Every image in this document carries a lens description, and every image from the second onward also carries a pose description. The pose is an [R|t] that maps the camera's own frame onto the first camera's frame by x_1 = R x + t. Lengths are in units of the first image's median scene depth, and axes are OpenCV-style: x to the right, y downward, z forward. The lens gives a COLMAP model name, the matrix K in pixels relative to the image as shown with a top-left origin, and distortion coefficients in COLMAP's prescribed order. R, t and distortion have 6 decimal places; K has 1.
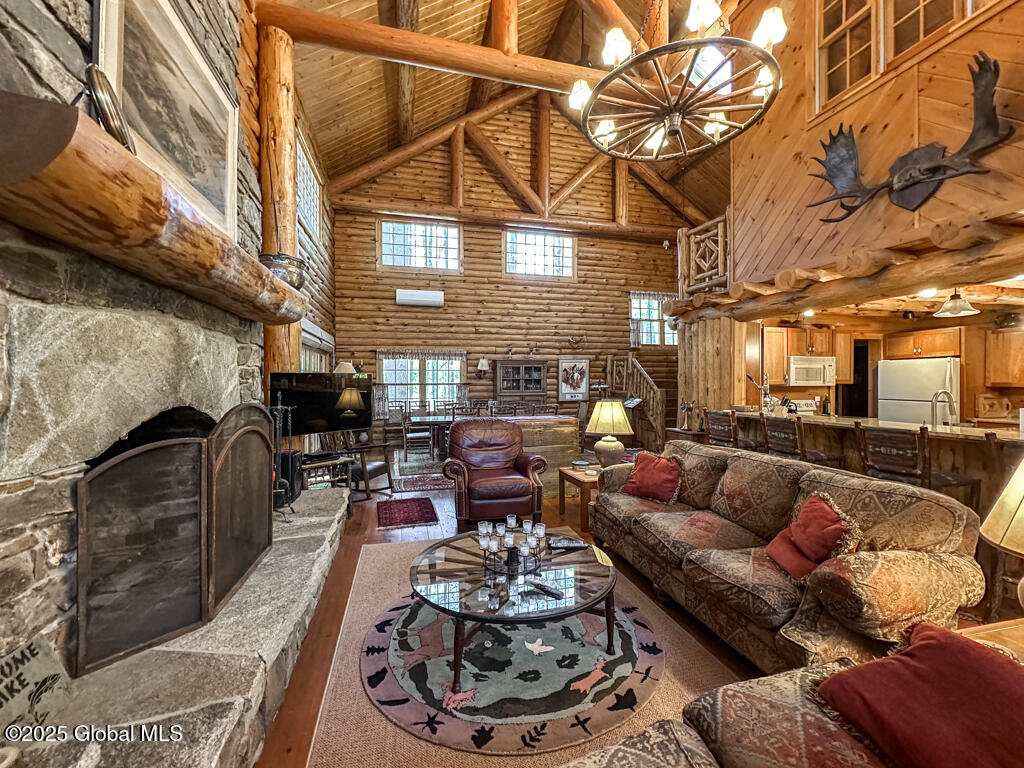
lens RADIAL K [[429.6, 0, 519.3], [0, 429.6, 380.8], [0, 0, 1]] dist [-0.001309, 0.000473]
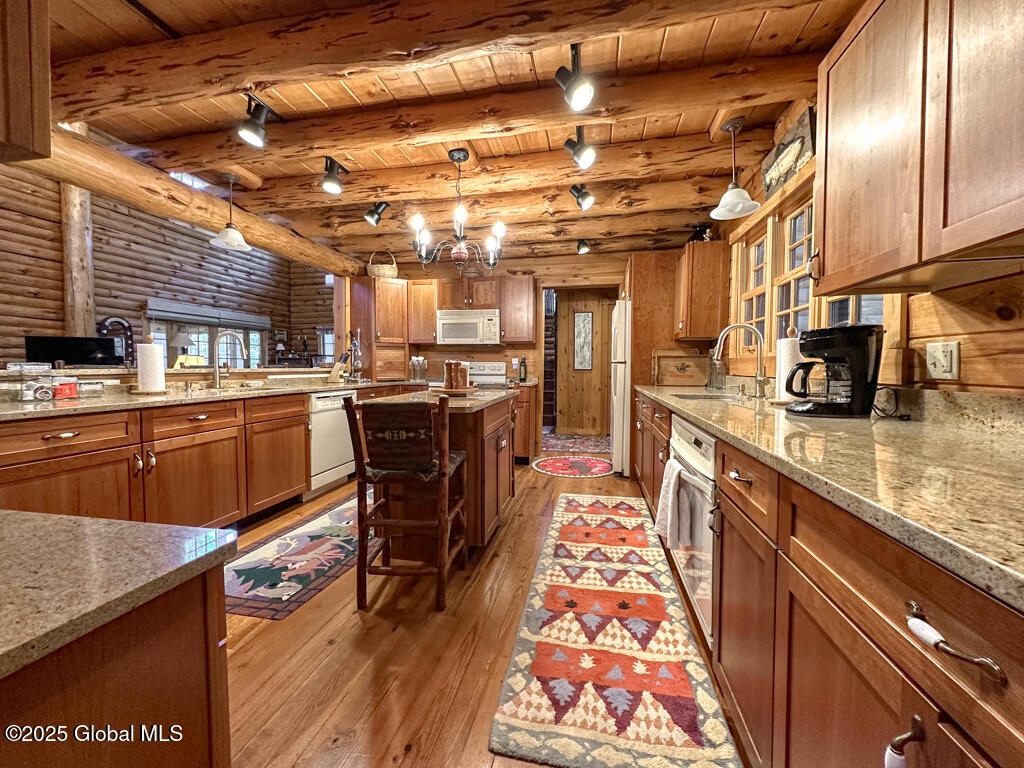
lens RADIAL K [[435.2, 0, 511.5], [0, 435.2, 382.1], [0, 0, 1]] dist [-0.000055, -0.000004]
pose [[0.886065, 0.021968, -0.463041, 1.062477], [-0.005080, 0.999277, 0.037688, 0.049606], [0.463534, -0.031041, 0.885535, 0.242381]]
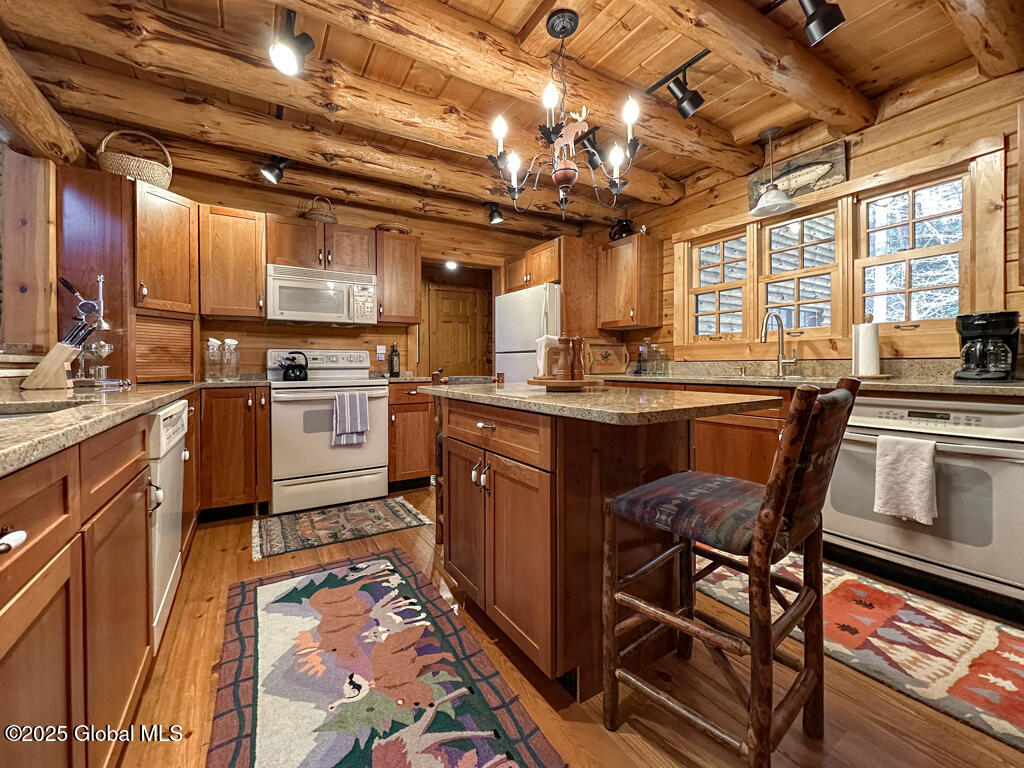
lens RADIAL K [[421.6, 0, 533.6], [0, 421.6, 366.4], [0, 0, 1]] dist [-0.000506, -0.000621]
pose [[0.955566, -0.005110, 0.294731, 0.712760], [0.004056, 0.999983, 0.004186, 0.063259], [-0.294748, -0.002805, 0.955571, 0.349962]]
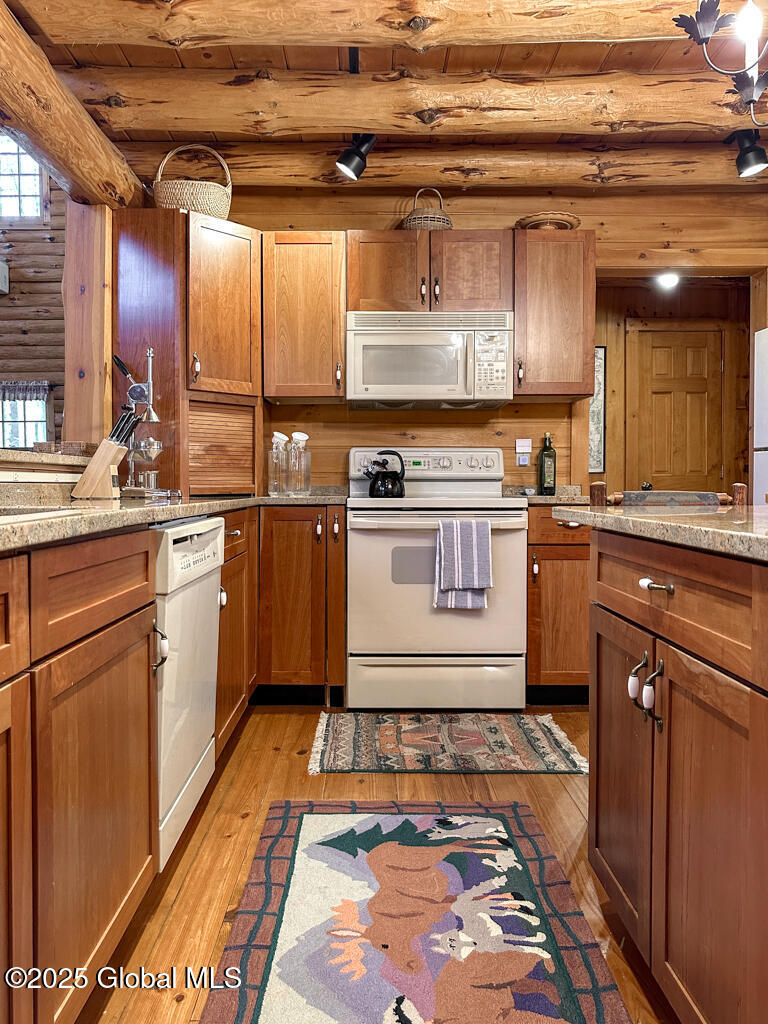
lens RADIAL K [[785.7, 0, 392.1], [0, 785.7, 493.4], [0, 0, 1]] dist [-0.006549, -0.001025]
pose [[0.965460, 0.004842, -0.260506, 0.743131], [-0.001359, 0.999907, 0.013550, 0.069920], [0.260547, -0.012728, 0.965377, 0.361482]]
